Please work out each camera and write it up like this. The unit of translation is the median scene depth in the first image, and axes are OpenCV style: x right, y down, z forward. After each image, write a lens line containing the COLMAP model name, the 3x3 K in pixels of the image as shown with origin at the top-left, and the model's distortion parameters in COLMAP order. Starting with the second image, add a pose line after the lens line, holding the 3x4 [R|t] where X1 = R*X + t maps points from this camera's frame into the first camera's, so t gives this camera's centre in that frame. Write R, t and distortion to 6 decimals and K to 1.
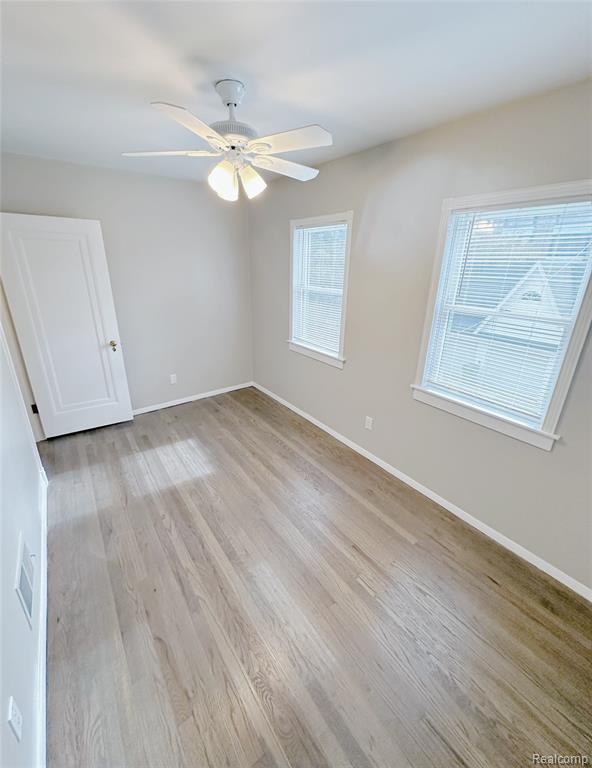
lens RADIAL K [[321.4, 0, 298.3], [0, 321.4, 380.5], [0, 0, 1]] dist [0.003199, -0.000149]
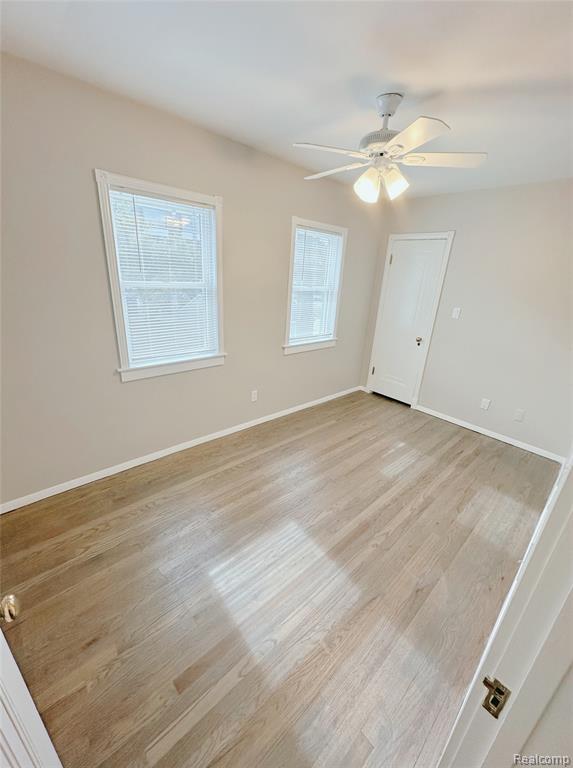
lens RADIAL K [[305.1, 0, 289.2], [0, 305.1, 388.0], [0, 0, 1]] dist [0.002475, -0.000132]
pose [[-0.116469, -0.379152, 0.917975, -0.950545], [0.288088, 0.871633, 0.396563, -0.350461], [-0.950495, 0.310645, 0.007711, 1.019272]]
